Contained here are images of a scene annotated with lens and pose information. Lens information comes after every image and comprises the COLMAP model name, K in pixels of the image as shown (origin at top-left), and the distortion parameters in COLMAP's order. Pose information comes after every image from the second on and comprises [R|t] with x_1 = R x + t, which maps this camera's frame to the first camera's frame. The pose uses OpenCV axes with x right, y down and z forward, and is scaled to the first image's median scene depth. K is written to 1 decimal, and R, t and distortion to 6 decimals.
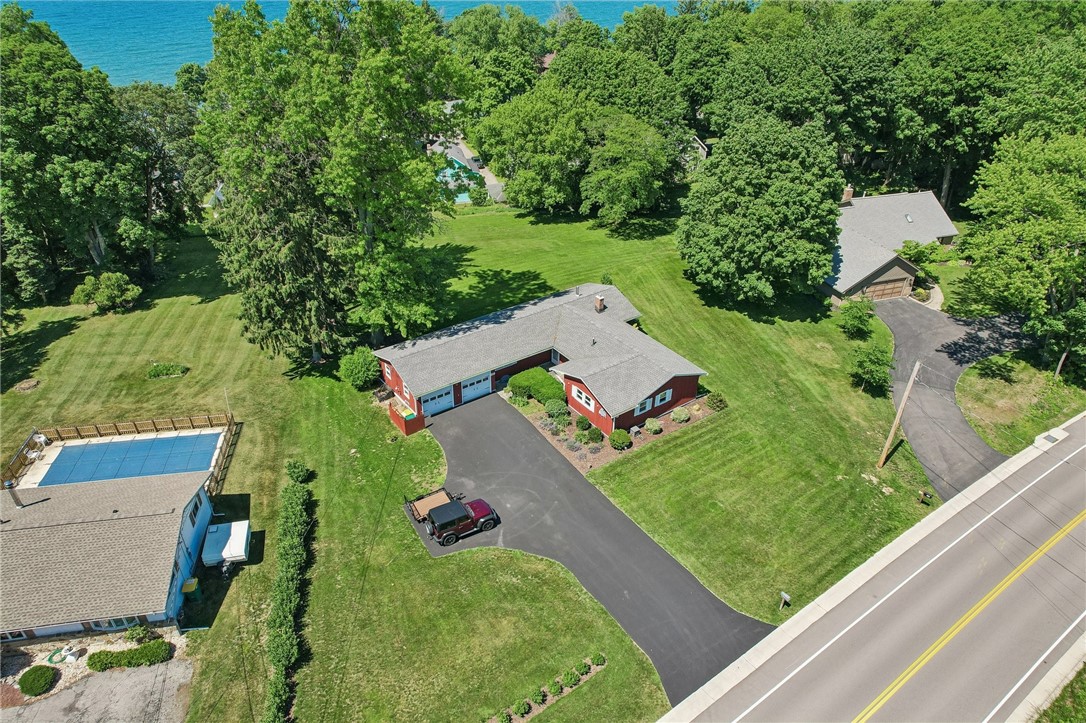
lens RADIAL K [[704.5, 0, 543.0], [0, 704.5, 361.5], [0, 0, 1]] dist [-0.073293, 0.075265]
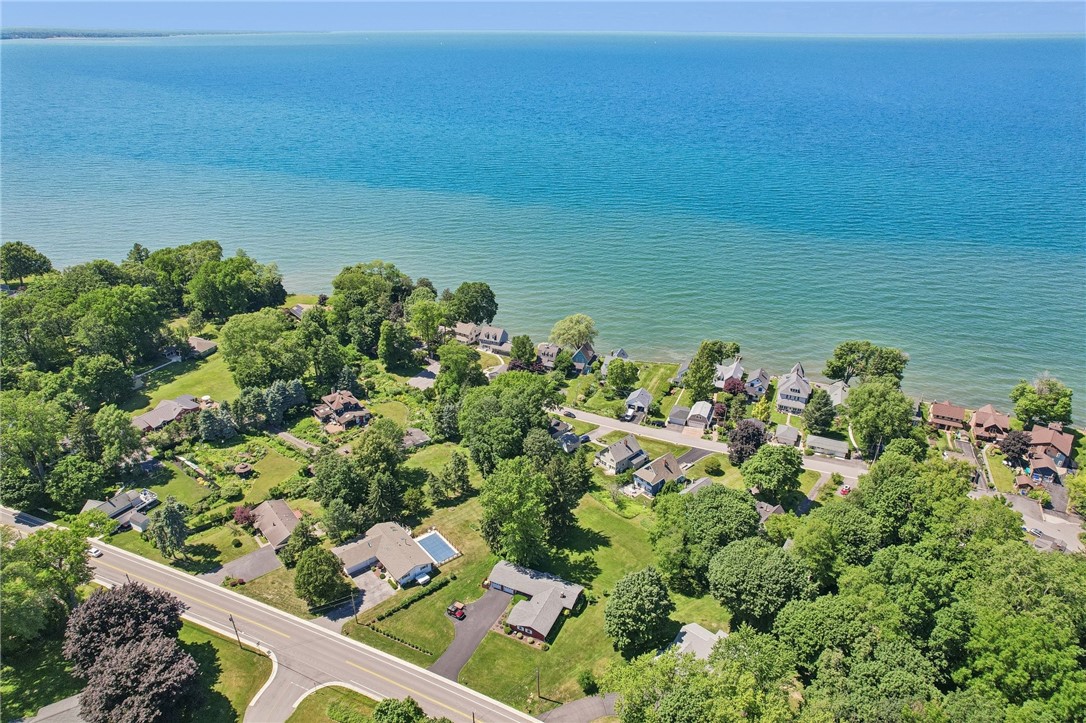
lens RADIAL K [[704.5, 0, 543.0], [0, 704.5, 361.5], [0, 0, 1]] dist [-0.073293, 0.075265]
pose [[0.495329, 0.382856, -0.779789, 2.150592], [-0.467884, 0.873898, 0.131857, -1.420126], [0.731938, 0.299538, 0.612000, -1.162647]]
